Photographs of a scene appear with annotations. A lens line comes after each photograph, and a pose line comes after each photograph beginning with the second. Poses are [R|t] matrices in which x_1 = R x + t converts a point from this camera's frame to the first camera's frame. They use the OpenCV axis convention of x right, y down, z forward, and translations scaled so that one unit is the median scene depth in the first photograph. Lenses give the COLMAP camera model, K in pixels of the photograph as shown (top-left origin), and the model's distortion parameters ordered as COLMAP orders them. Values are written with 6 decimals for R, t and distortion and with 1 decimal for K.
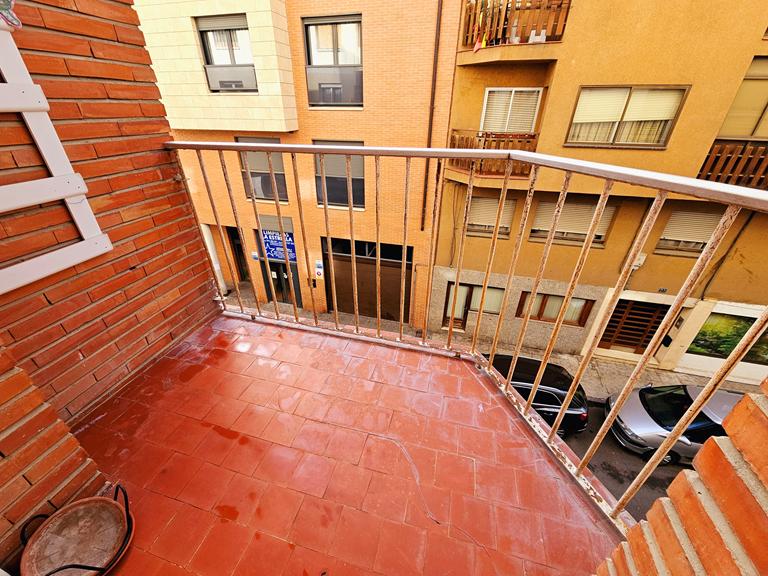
lens RADIAL K [[314.7, 0, 381.6], [0, 314.7, 282.3], [0, 0, 1]] dist [0.001492, -0.001003]
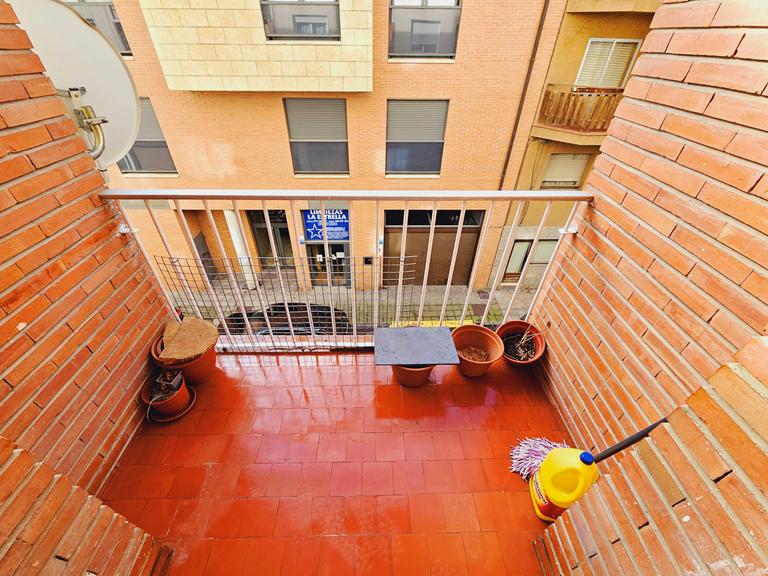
lens RADIAL K [[314.7, 0, 379.1], [0, 314.7, 289.2], [0, 0, 1]] dist [0.001492, -0.001003]
pose [[0.960757, -0.167893, 0.220811, -0.487336], [0.136143, 0.978961, 0.151986, -0.063068], [-0.241683, -0.115960, 0.963402, 0.084679]]
